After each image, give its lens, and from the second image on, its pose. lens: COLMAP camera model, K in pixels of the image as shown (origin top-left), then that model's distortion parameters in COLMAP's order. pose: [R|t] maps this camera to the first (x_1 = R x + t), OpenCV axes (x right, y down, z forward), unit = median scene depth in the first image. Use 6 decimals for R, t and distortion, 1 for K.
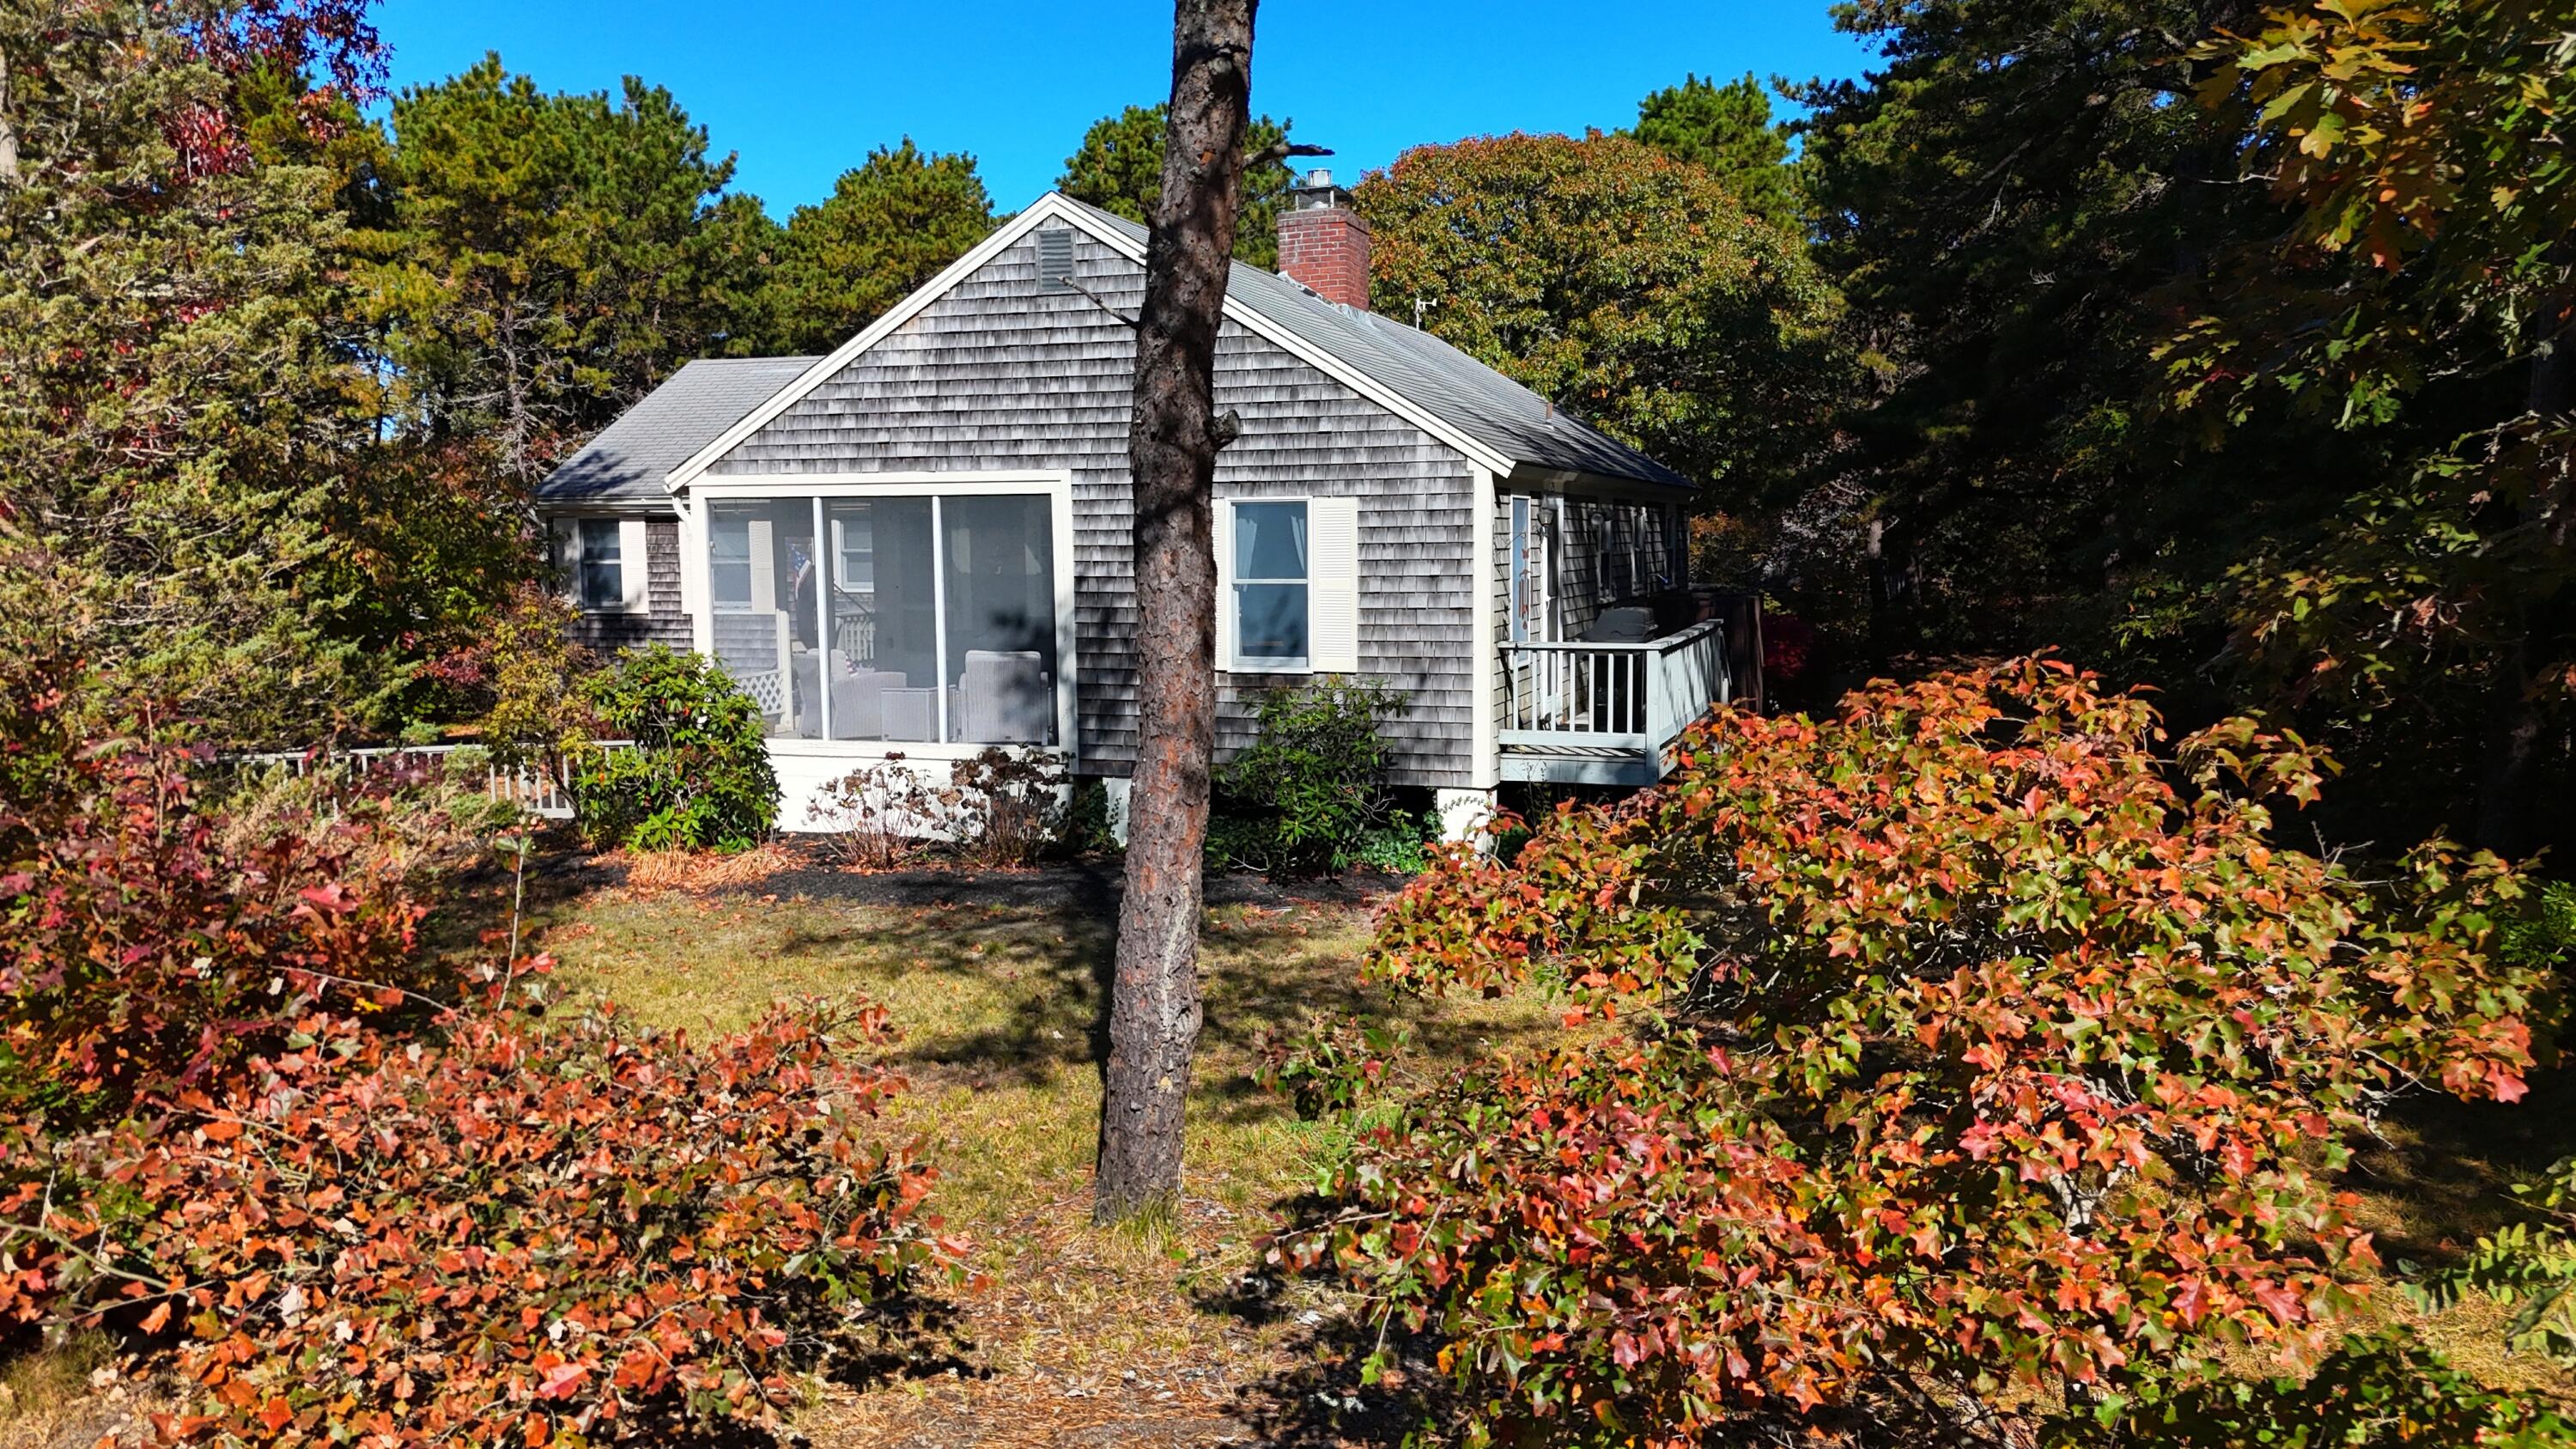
lens RADIAL K [[1882.9, 0, 1288.0], [0, 1882.9, 724.5], [0, 0, 1]] dist [0.070260, -0.045779]
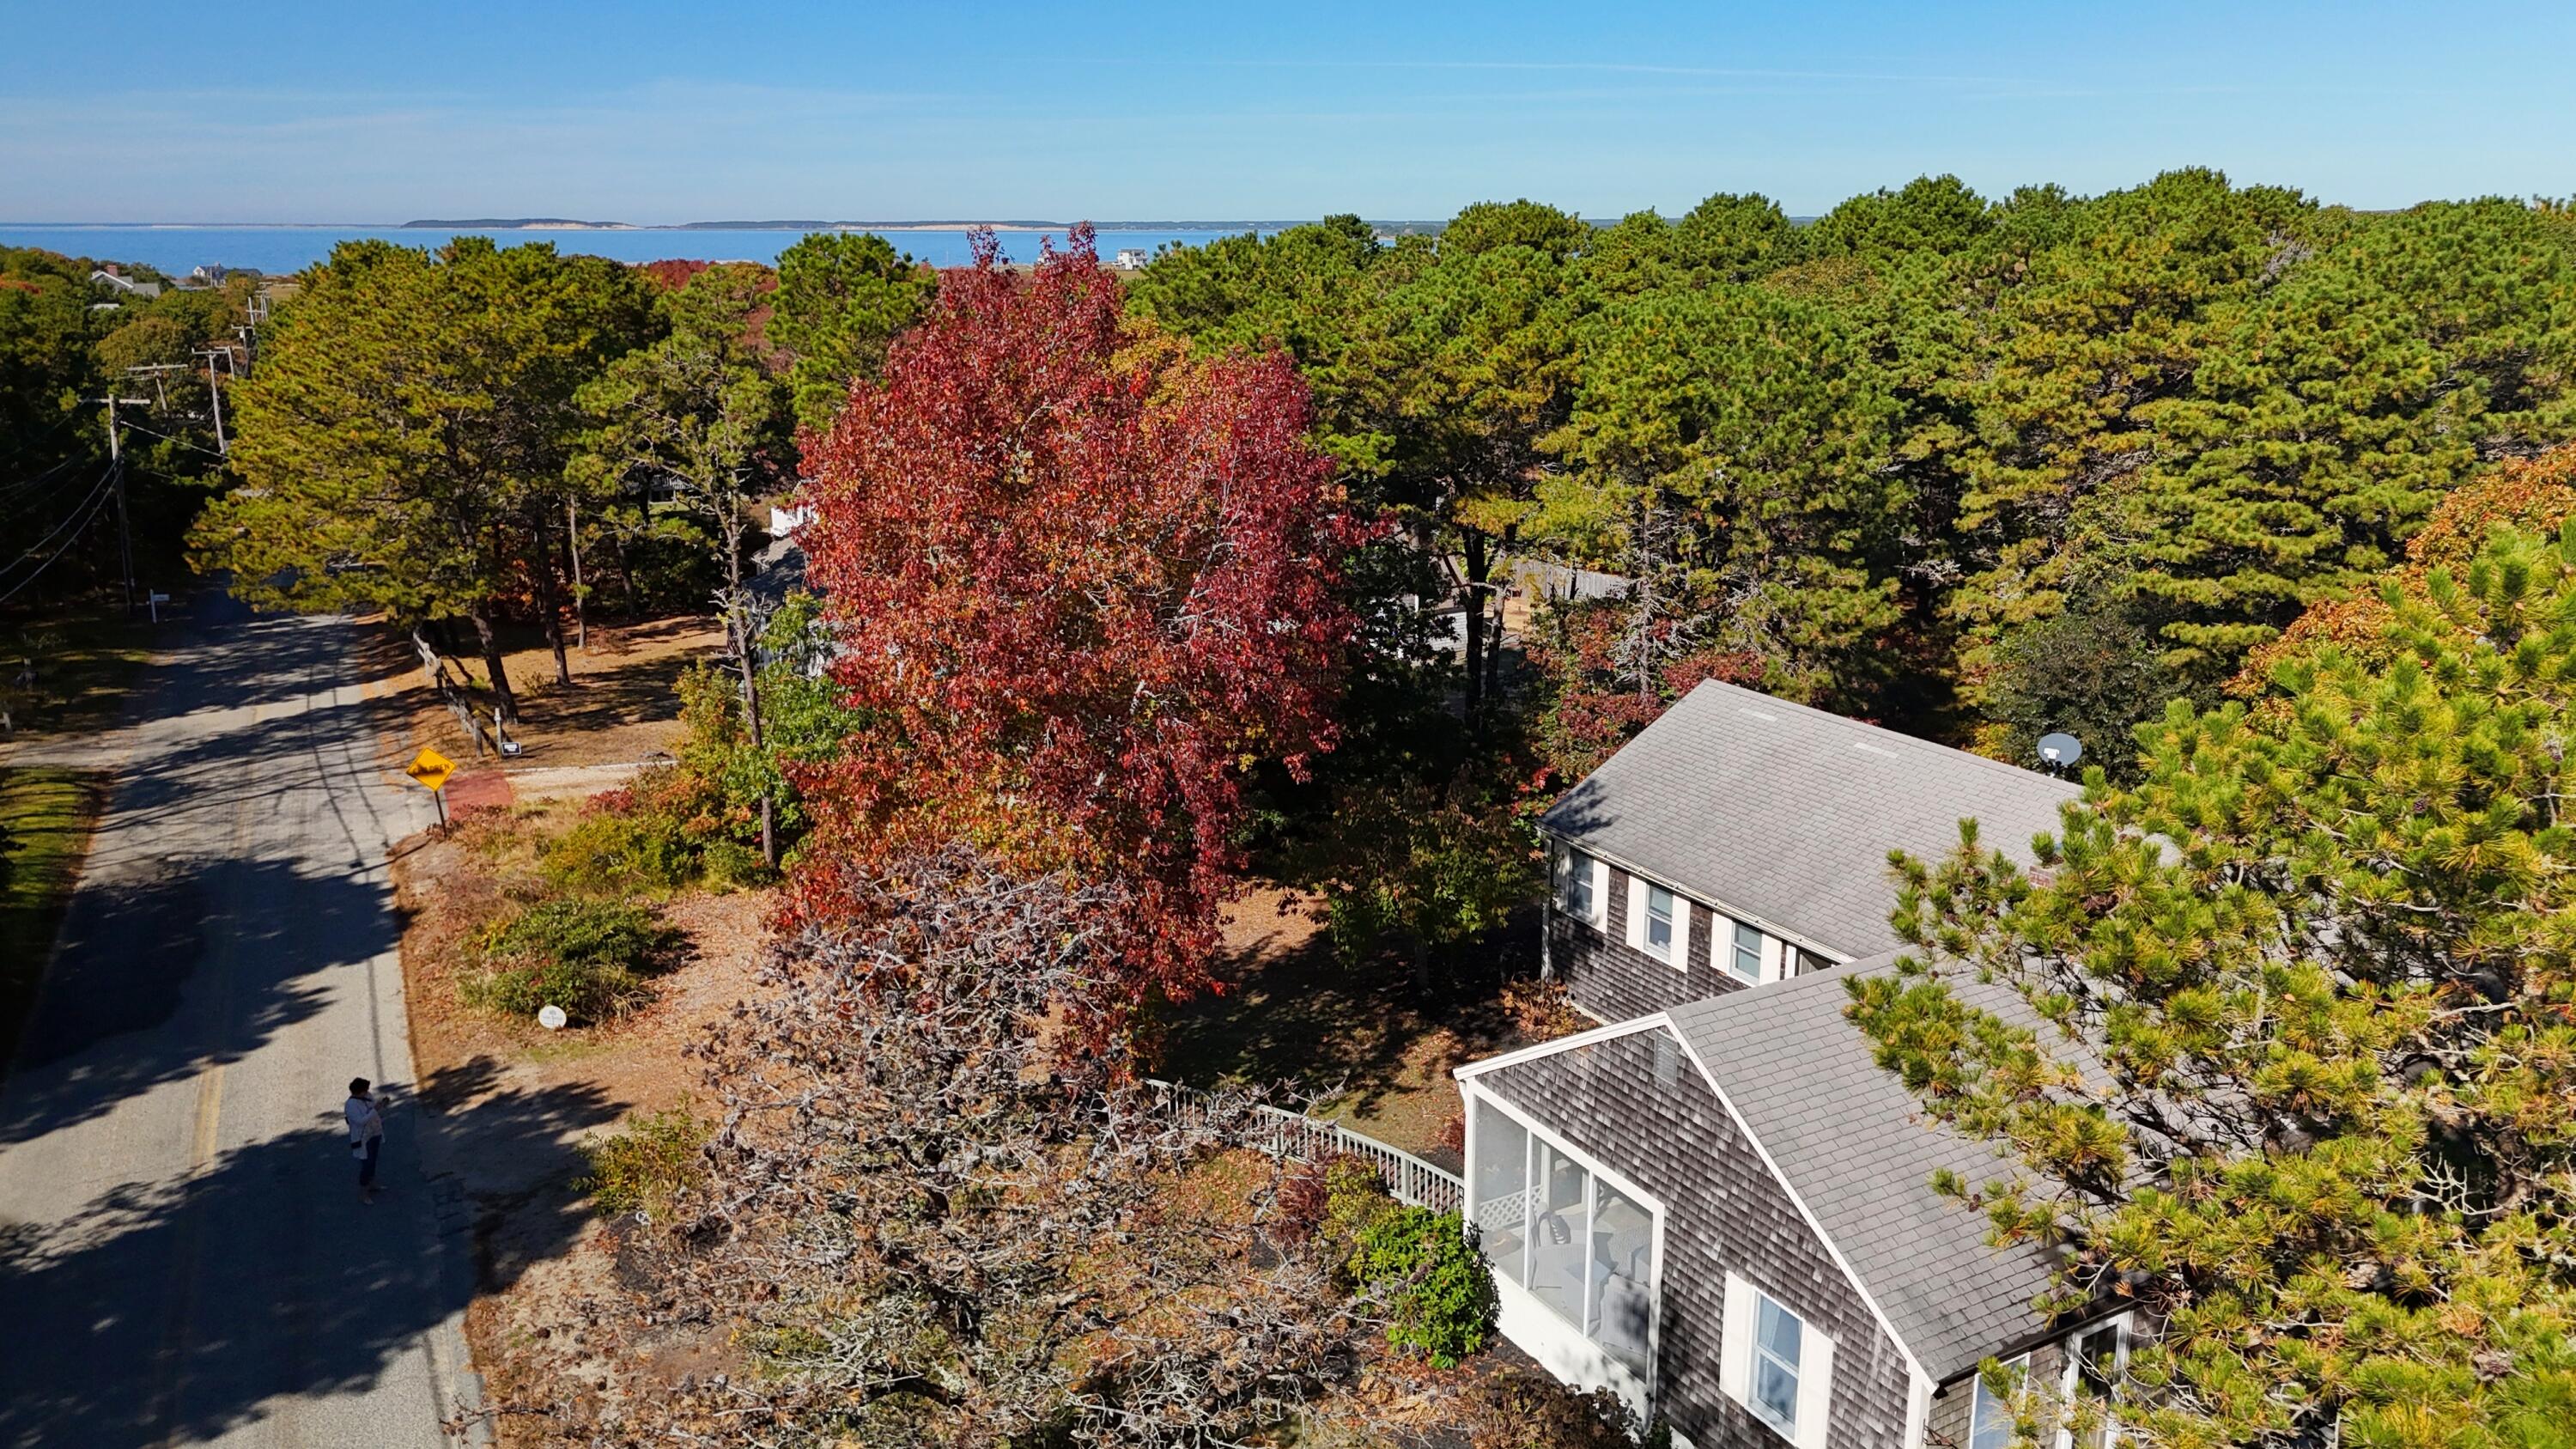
lens RADIAL K [[1882.9, 0, 1288.0], [0, 1882.9, 724.5], [0, 0, 1]] dist [0.070260, -0.045779]
pose [[0.754142, 0.175170, -0.632918, 0.459059], [-0.072364, 0.980066, 0.185025, -0.681731], [0.652713, -0.093734, 0.751785, -0.129639]]
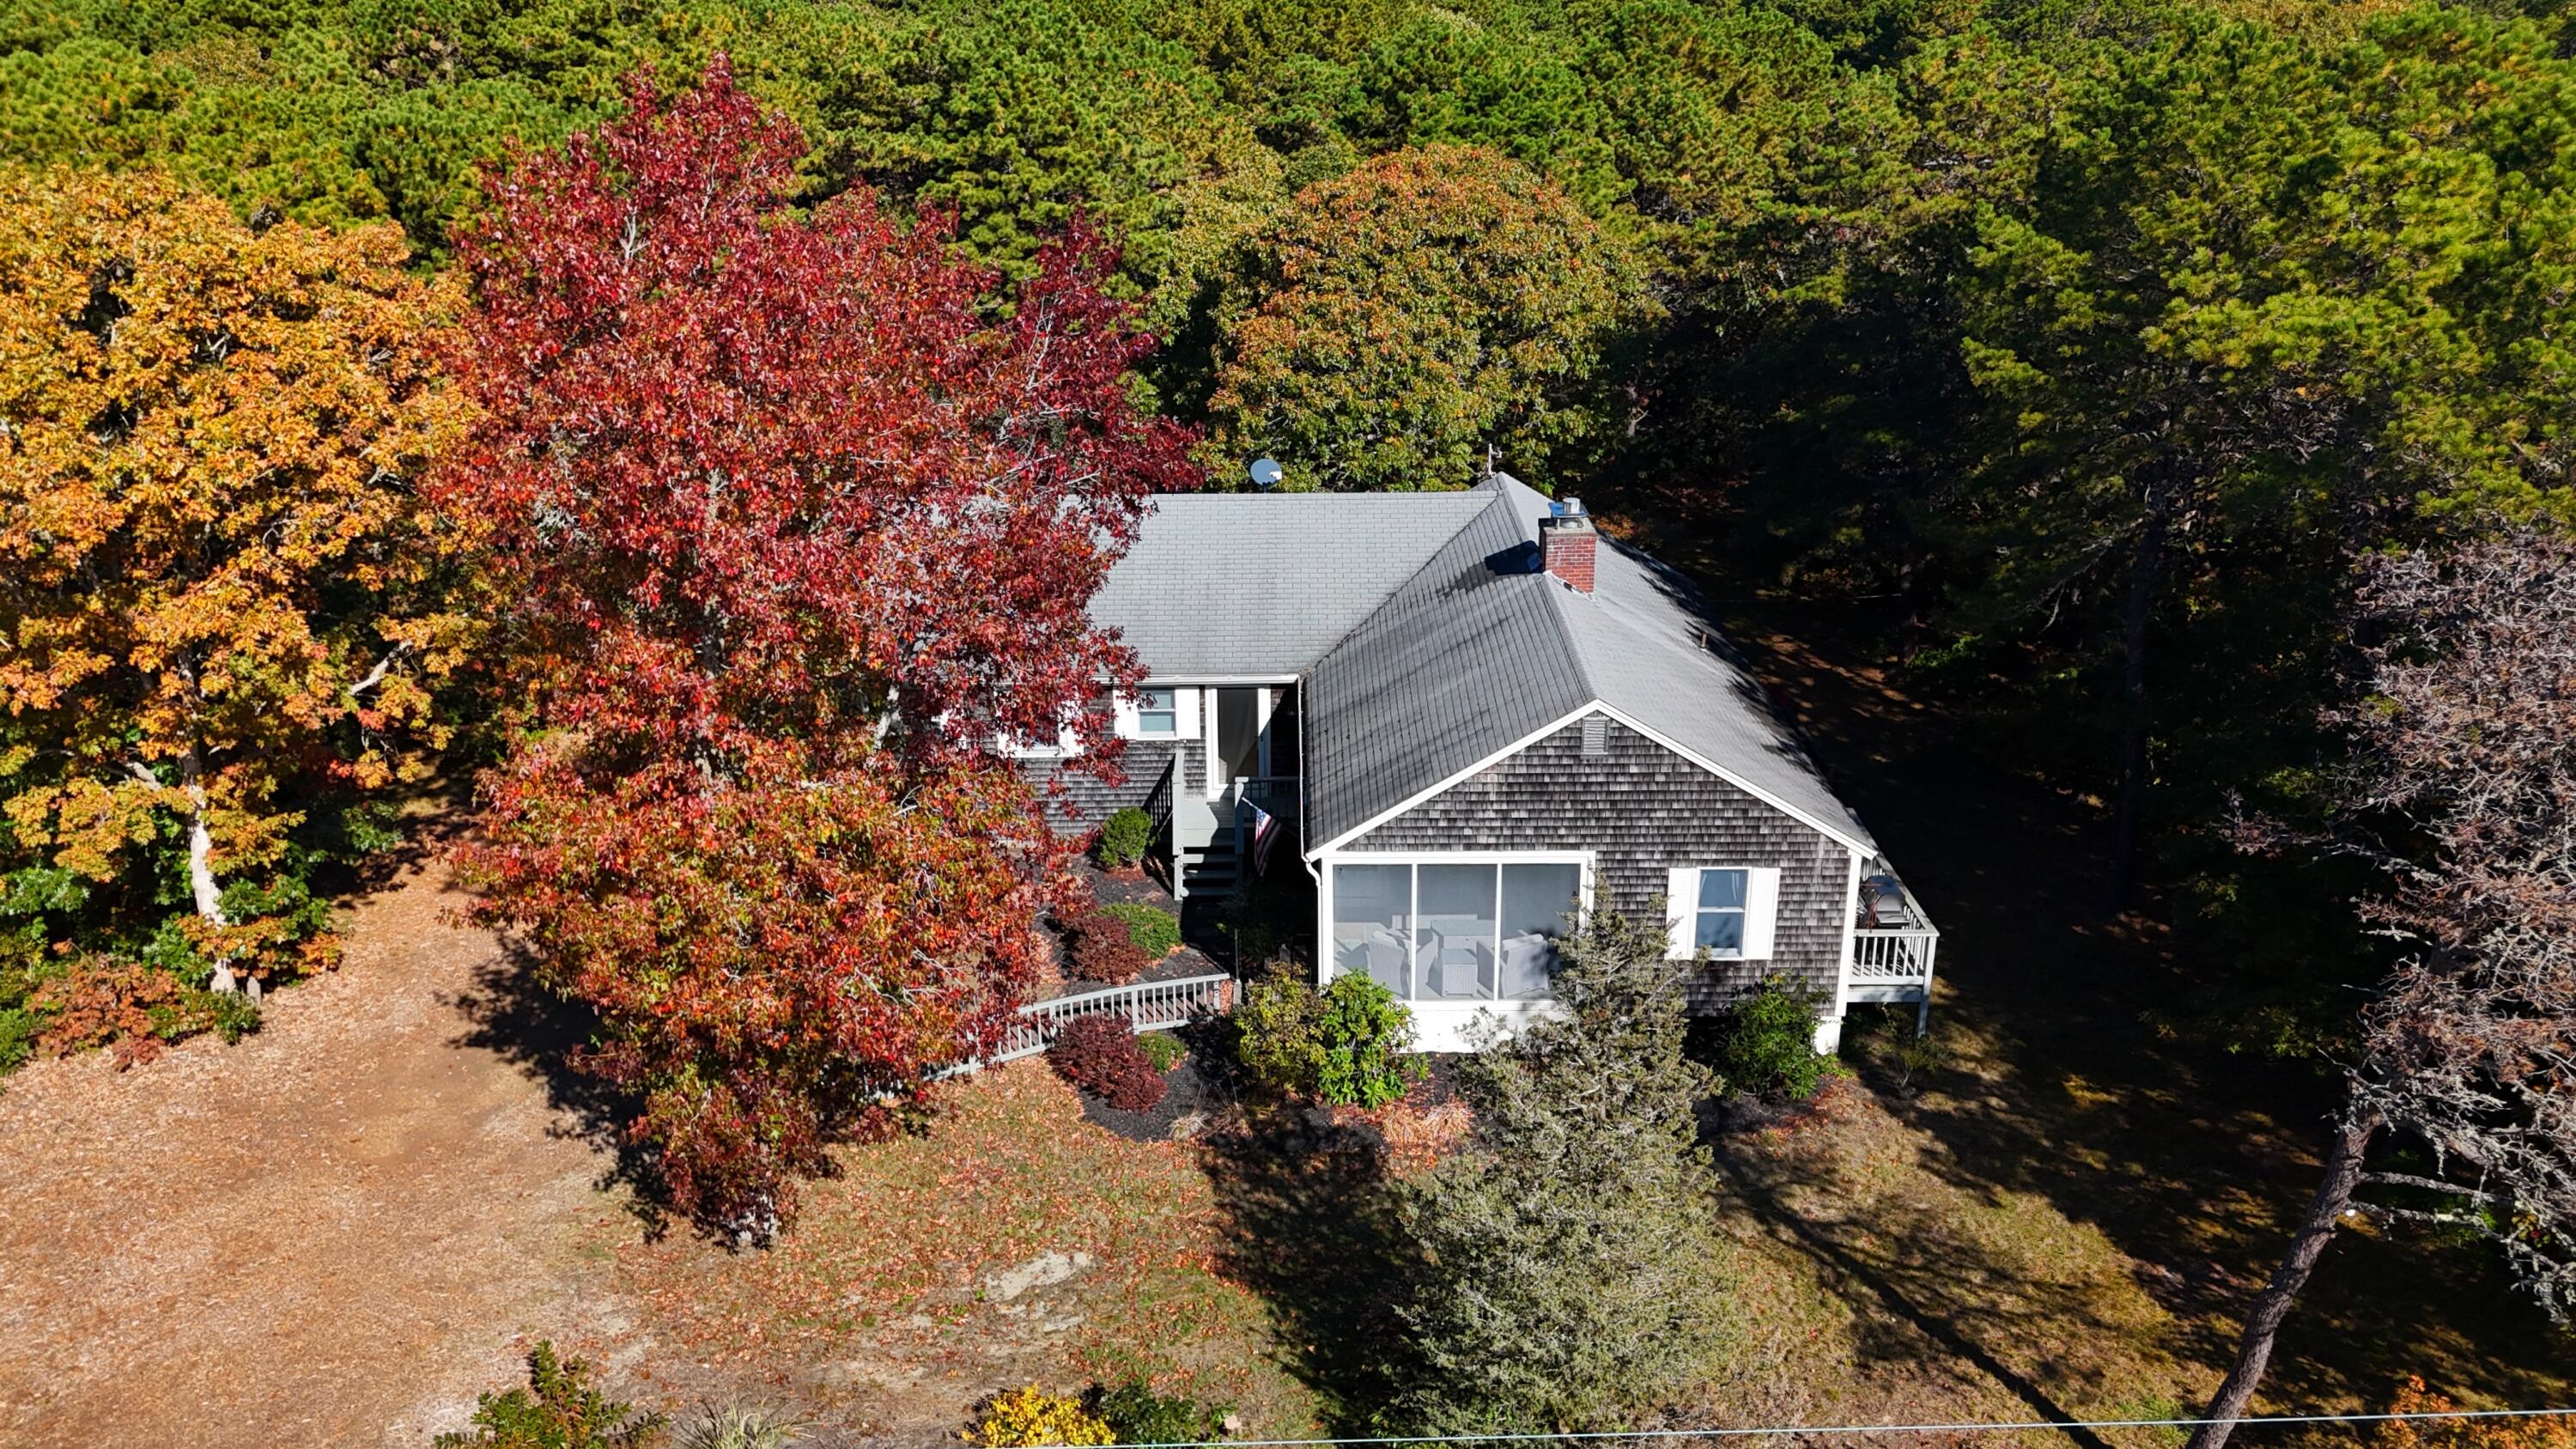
lens RADIAL K [[1901.9, 0, 1288.0], [0, 1901.9, 724.5], [0, 0, 1]] dist [0.095506, -0.095109]
pose [[0.945675, -0.116995, 0.303332, -0.849117], [0.031891, 0.961888, 0.271578, -0.692532], [-0.323544, -0.247151, 0.913365, -0.392917]]
